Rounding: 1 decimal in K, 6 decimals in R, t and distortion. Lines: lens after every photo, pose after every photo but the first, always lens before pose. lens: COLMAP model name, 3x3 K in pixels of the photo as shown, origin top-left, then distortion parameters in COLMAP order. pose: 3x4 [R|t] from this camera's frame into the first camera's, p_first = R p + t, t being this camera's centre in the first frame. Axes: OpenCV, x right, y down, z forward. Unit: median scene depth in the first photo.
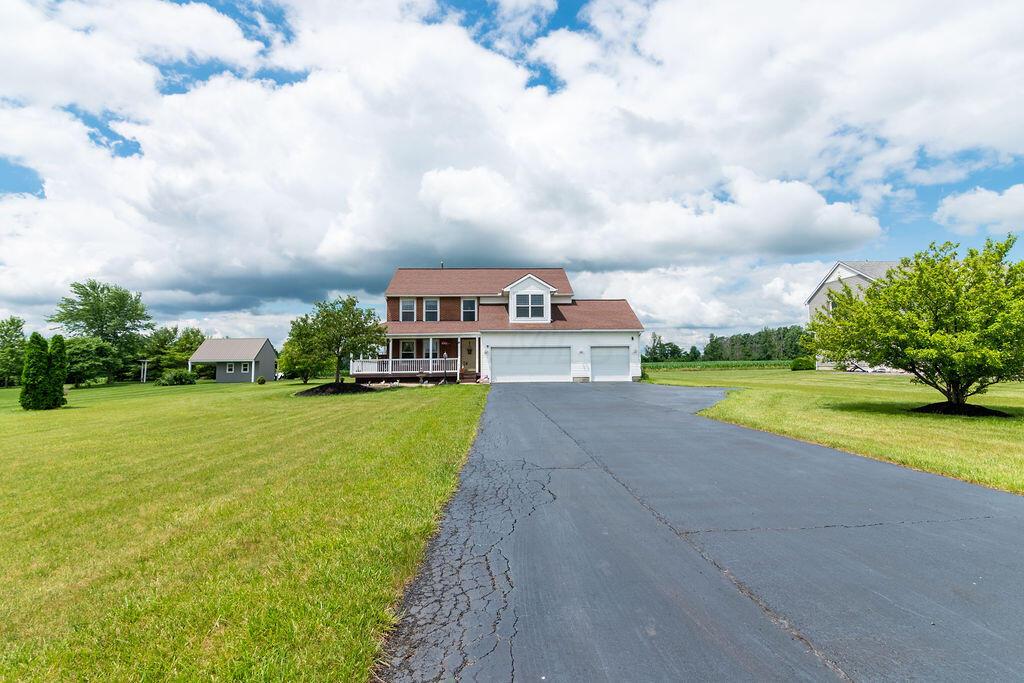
lens RADIAL K [[505.8, 0, 498.0], [0, 505.8, 340.9], [0, 0, 1]] dist [-0.005227, 0.003497]
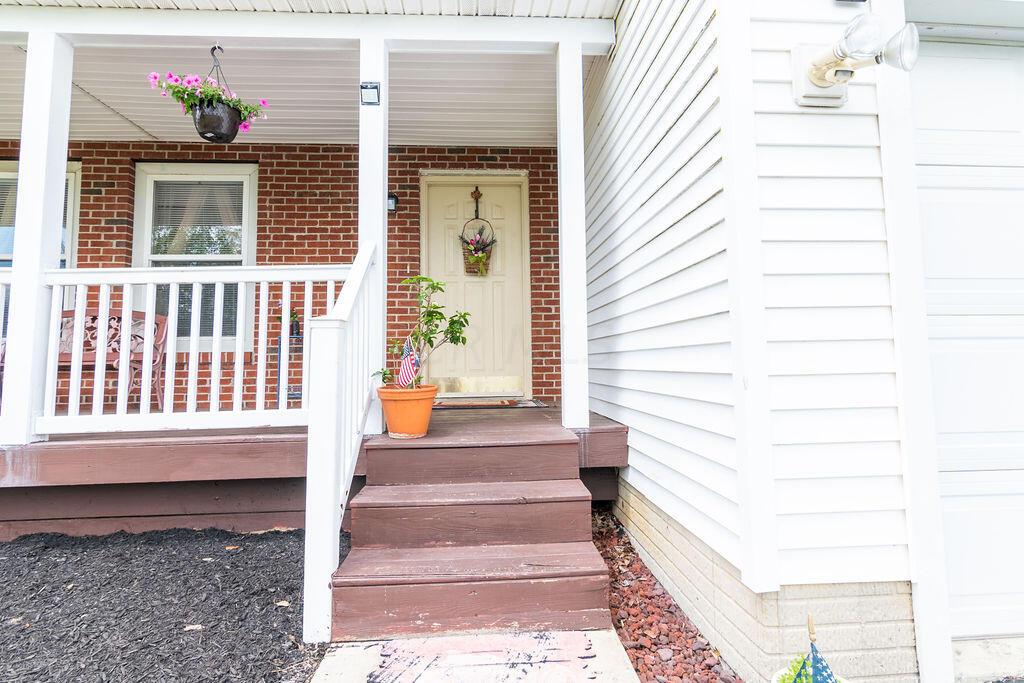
lens RADIAL K [[505.8, 0, 504.5], [0, 505.8, 325.3], [0, 0, 1]] dist [-0.005227, 0.003497]
pose [[0.999517, -0.000899, 0.031053, -0.056214], [0.001628, 0.999724, -0.023446, 0.046783], [-0.031023, 0.023485, 0.999243, 0.909816]]
